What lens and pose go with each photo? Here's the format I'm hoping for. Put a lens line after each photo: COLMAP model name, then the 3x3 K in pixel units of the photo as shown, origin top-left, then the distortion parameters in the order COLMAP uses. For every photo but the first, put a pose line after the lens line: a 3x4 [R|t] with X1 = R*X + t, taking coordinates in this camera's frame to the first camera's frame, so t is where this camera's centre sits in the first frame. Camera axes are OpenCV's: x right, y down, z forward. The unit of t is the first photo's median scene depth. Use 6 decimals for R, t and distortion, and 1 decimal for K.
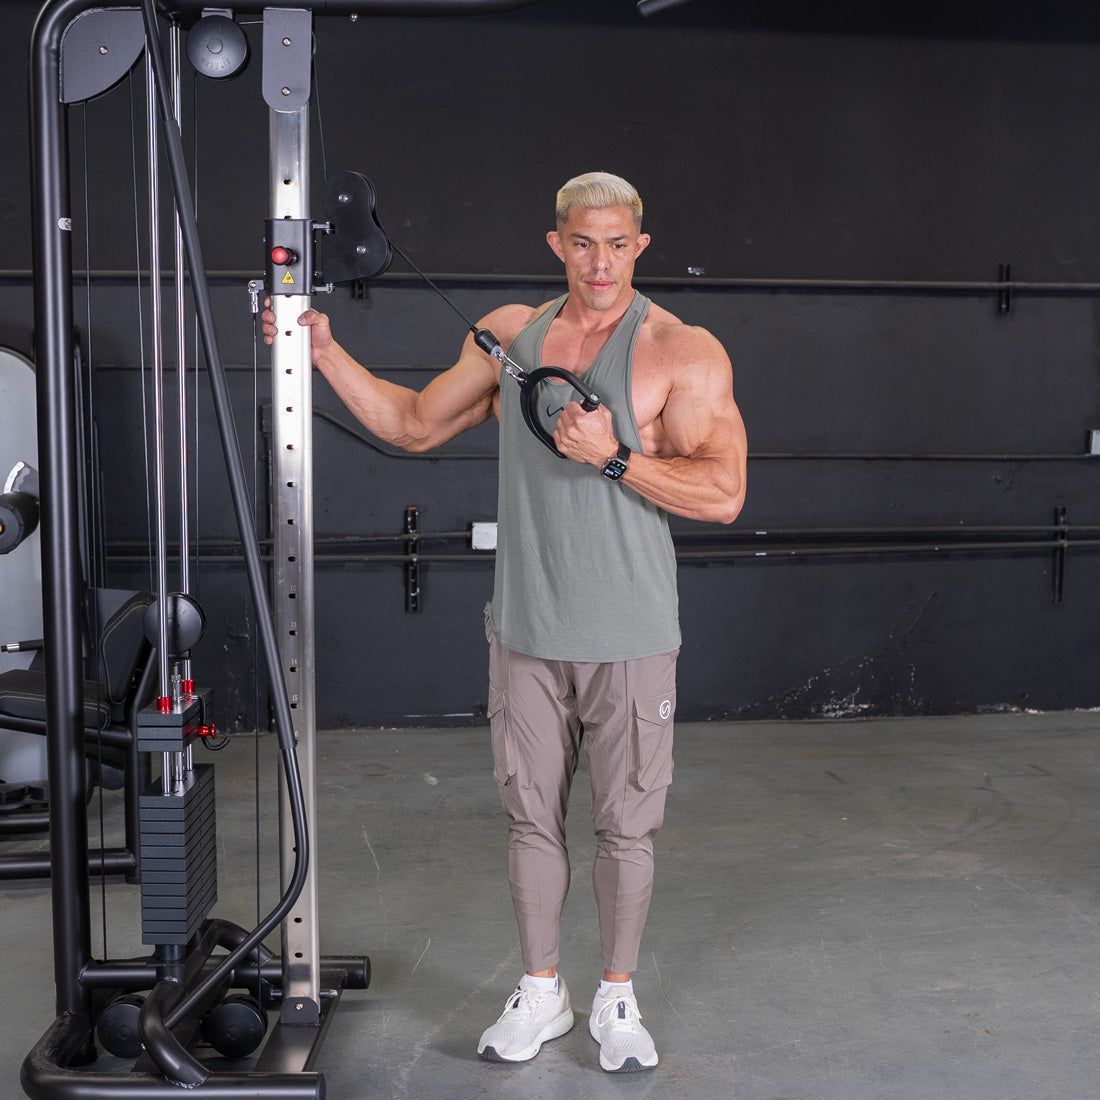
lens RADIAL K [[1884.1, 0, 584.6], [0, 1884.1, 606.8], [0, 0, 1]] dist [-0.054877, 0.174335]
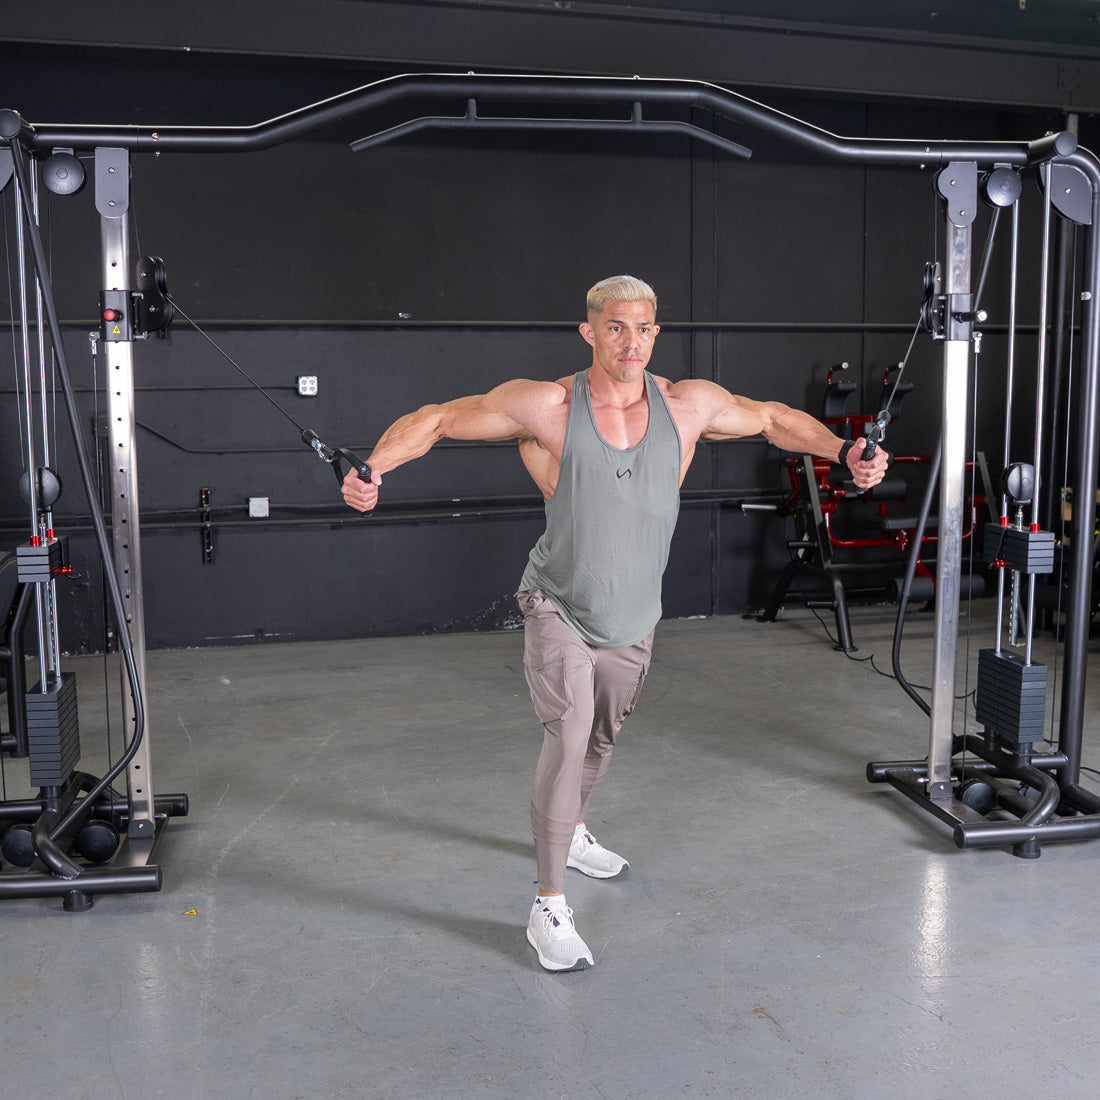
lens RADIAL K [[1427.7, 0, 544.6], [0, 1427.7, 597.2], [0, 0, 1]] dist [-0.135765, 0.156439]
pose [[0.989430, -0.032295, 0.141370, 0.008850], [0.028870, 0.999239, 0.026211, 0.011463], [-0.142108, -0.021852, 0.989610, -0.109738]]
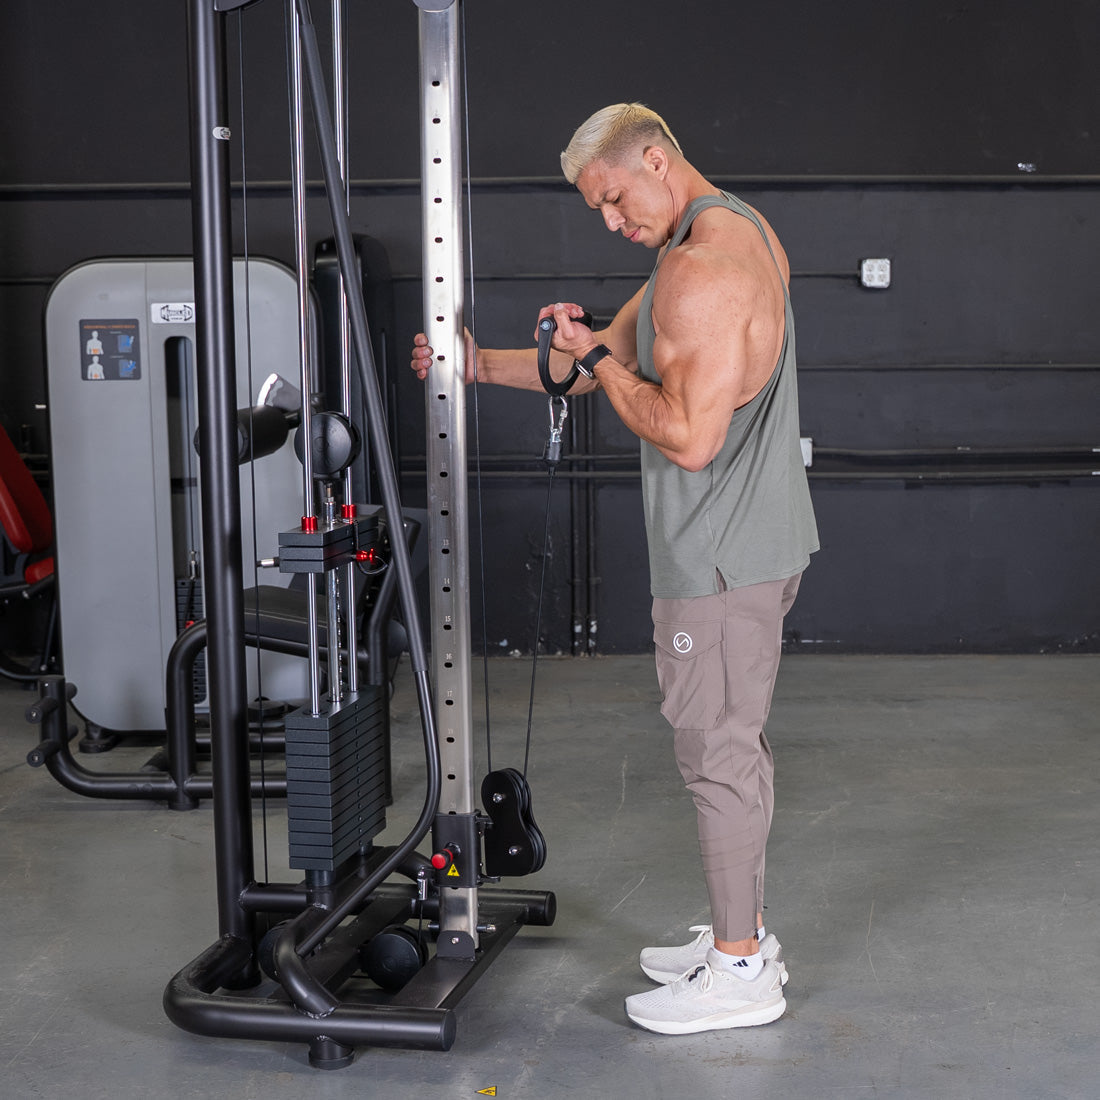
lens RADIAL K [[1985.0, 0, 721.8], [0, 1985.0, 513.0], [0, 0, 1]] dist [-0.089156, 0.186401]
pose [[0.984242, 0.009637, -0.176563, 0.129842], [-0.010900, 0.999921, -0.006186, -0.000835], [0.176489, 0.008013, 0.984270, 0.023205]]
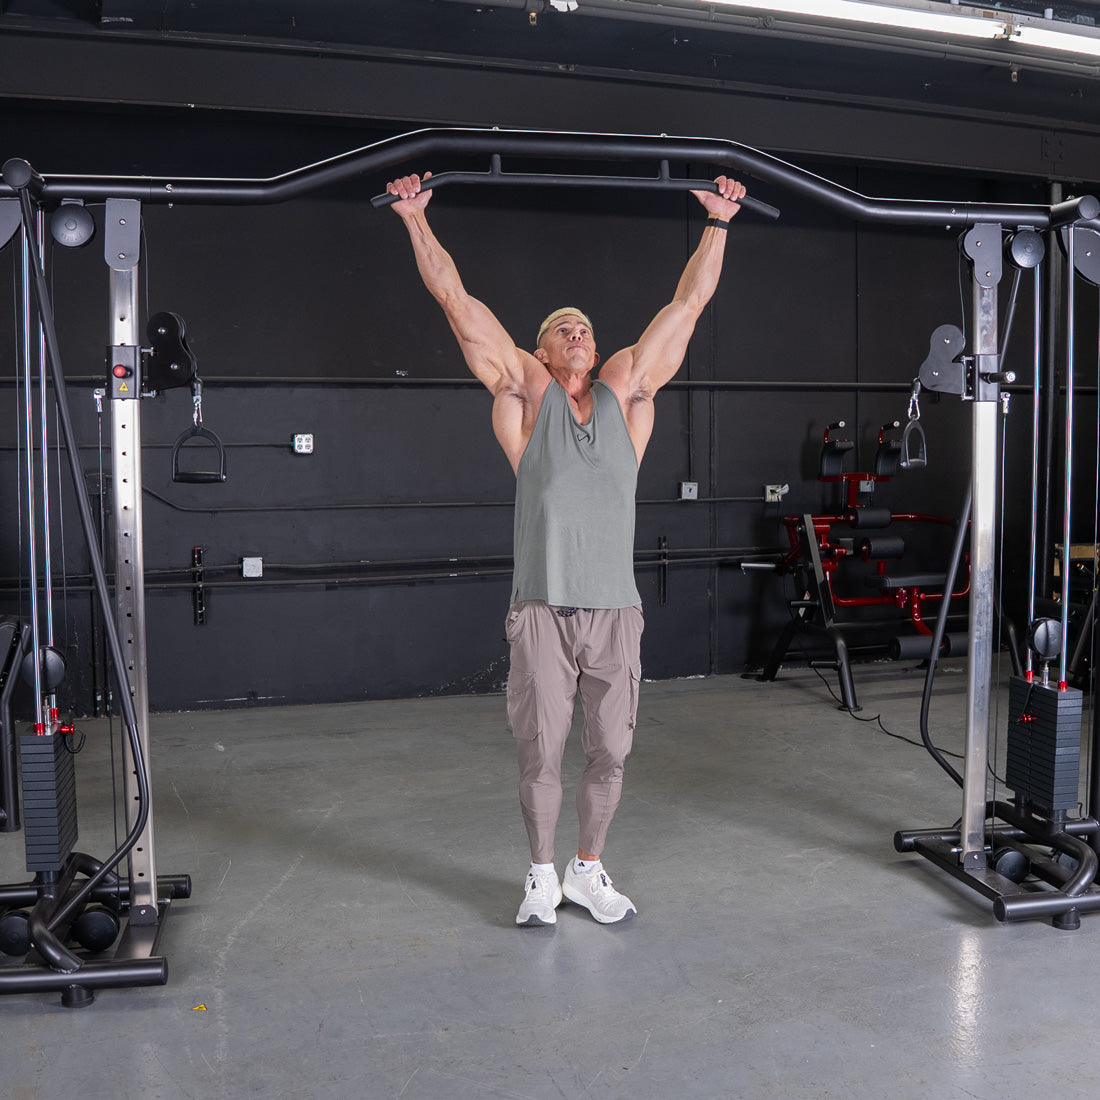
lens RADIAL K [[1400.4, 0, 596.4], [0, 1400.4, 550.0], [0, 0, 1]] dist [-0.178048, 0.131177]
pose [[0.979079, -0.023956, 0.202065, -0.017519], [0.033033, 0.998585, -0.041670, -0.000095], [-0.200781, 0.047473, 0.978485, -0.047902]]
